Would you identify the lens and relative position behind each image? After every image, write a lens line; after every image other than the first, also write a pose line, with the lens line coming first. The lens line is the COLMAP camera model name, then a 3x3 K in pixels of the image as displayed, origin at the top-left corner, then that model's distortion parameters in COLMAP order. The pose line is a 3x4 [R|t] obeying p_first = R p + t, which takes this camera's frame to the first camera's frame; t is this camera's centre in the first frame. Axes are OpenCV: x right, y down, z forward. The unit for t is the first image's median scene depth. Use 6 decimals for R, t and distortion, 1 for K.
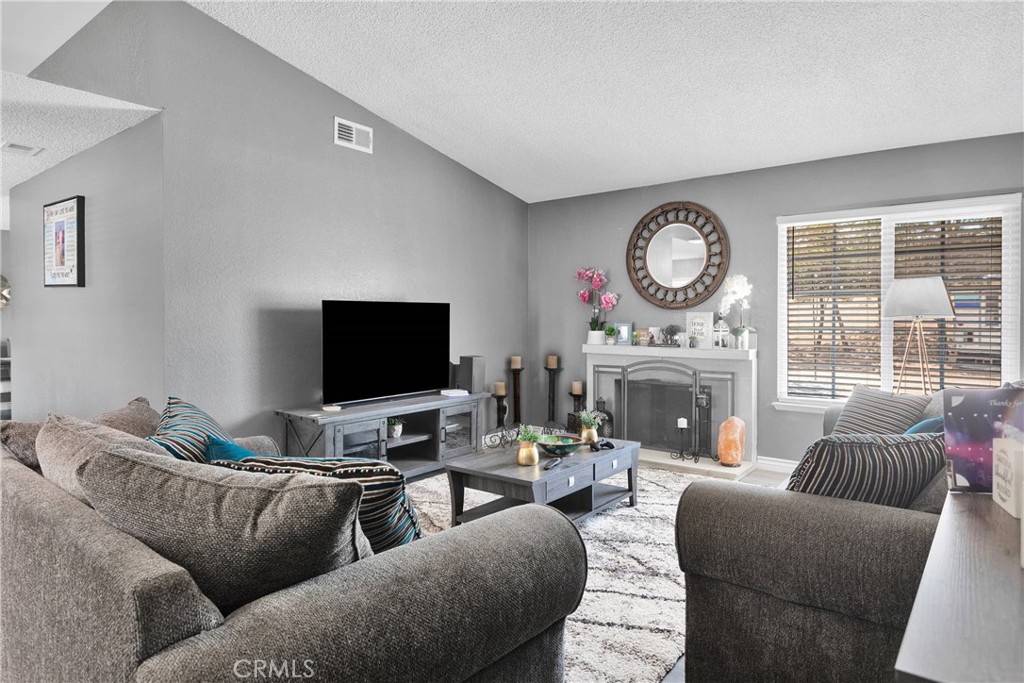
lens RADIAL K [[604.4, 0, 511.9], [0, 604.4, 325.3], [0, 0, 1]] dist [0.024061, 0.000637]
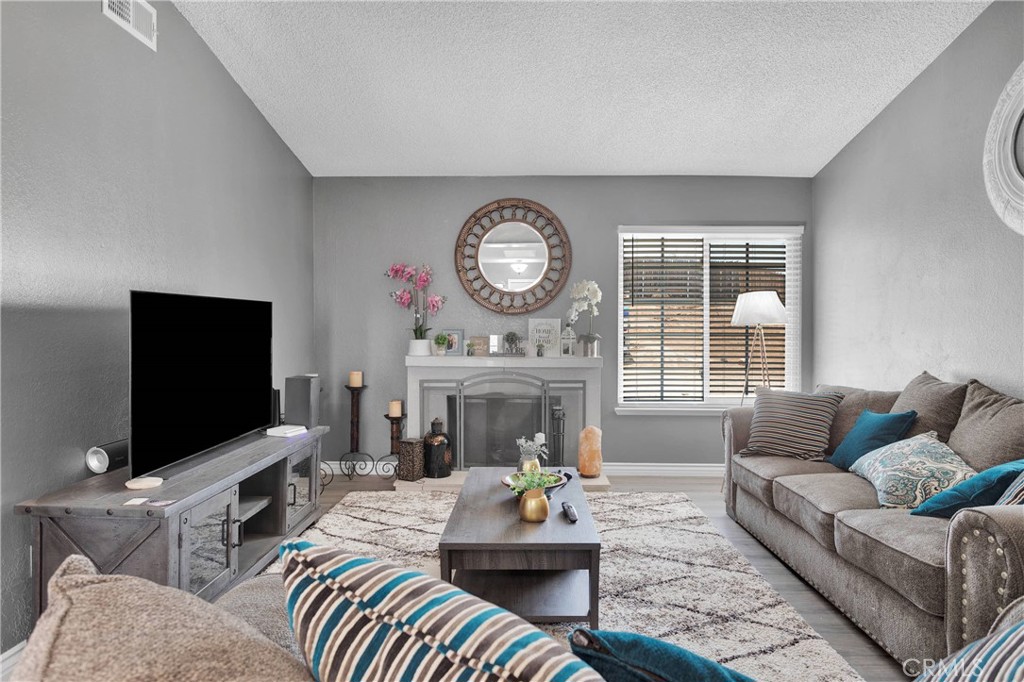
lens RADIAL K [[598.3, 0, 512.0], [0, 598.3, 341.0], [0, 0, 1]] dist [0.002826, 0.001127]
pose [[0.795831, -0.014101, 0.605354, -0.293298], [0.005239, 0.999852, 0.016403, -0.002086], [-0.605496, -0.009883, 0.795787, 0.286399]]
